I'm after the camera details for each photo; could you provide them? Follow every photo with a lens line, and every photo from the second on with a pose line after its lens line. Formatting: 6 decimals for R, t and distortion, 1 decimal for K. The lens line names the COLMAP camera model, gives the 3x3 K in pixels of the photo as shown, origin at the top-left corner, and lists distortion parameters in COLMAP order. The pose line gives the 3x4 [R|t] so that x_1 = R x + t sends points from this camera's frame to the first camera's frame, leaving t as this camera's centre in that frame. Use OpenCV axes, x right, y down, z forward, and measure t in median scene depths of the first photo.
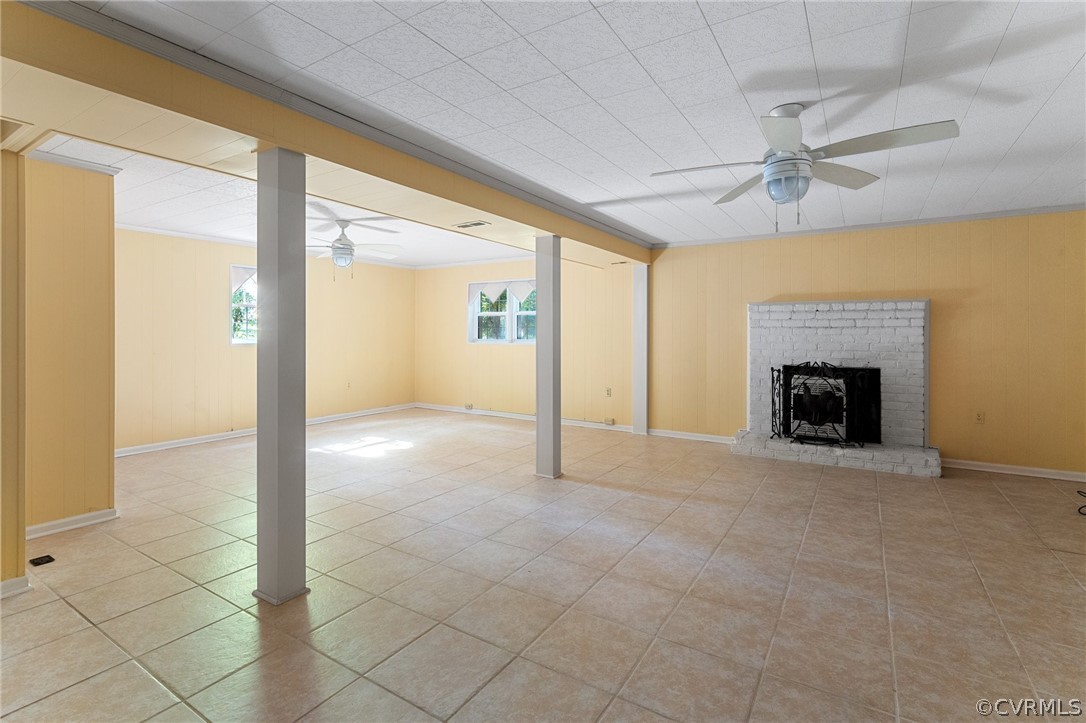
lens RADIAL K [[503.4, 0, 536.2], [0, 503.4, 332.1], [0, 0, 1]] dist [-0.003827, 0.000651]
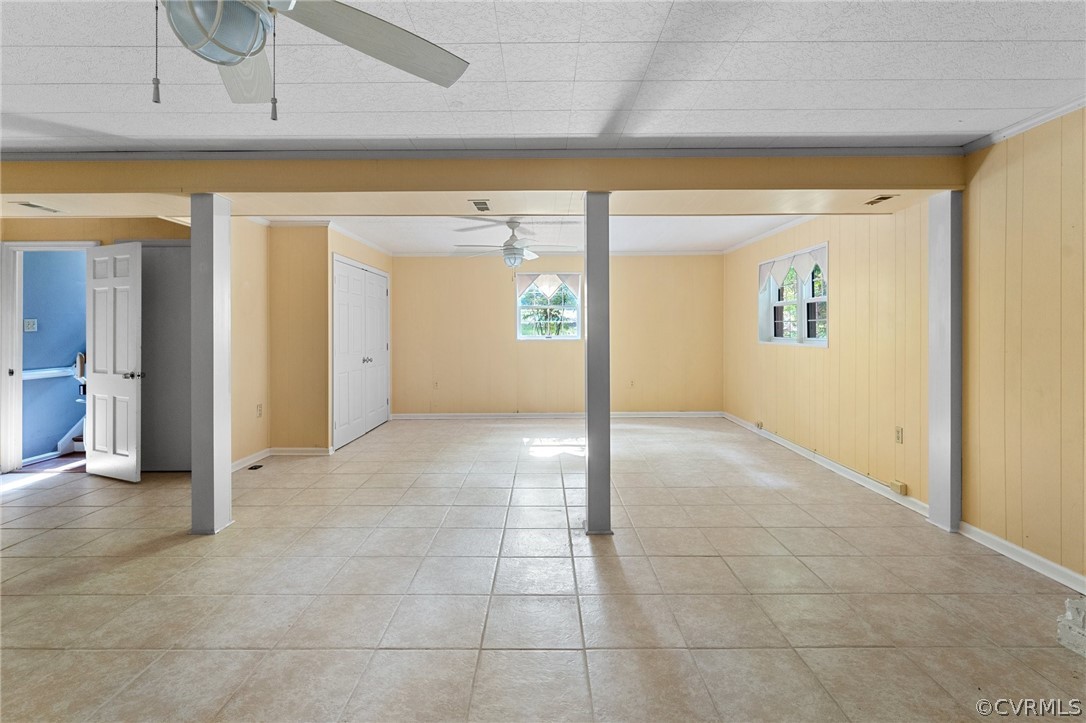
lens RADIAL K [[503.4, 0, 542.3], [0, 503.4, 335.8], [0, 0, 1]] dist [-0.003827, 0.000651]
pose [[0.546056, 0.006340, -0.837725, 0.425326], [0.008256, 0.999882, 0.012949, -0.000985], [0.837708, -0.013987, 0.545939, 0.397687]]
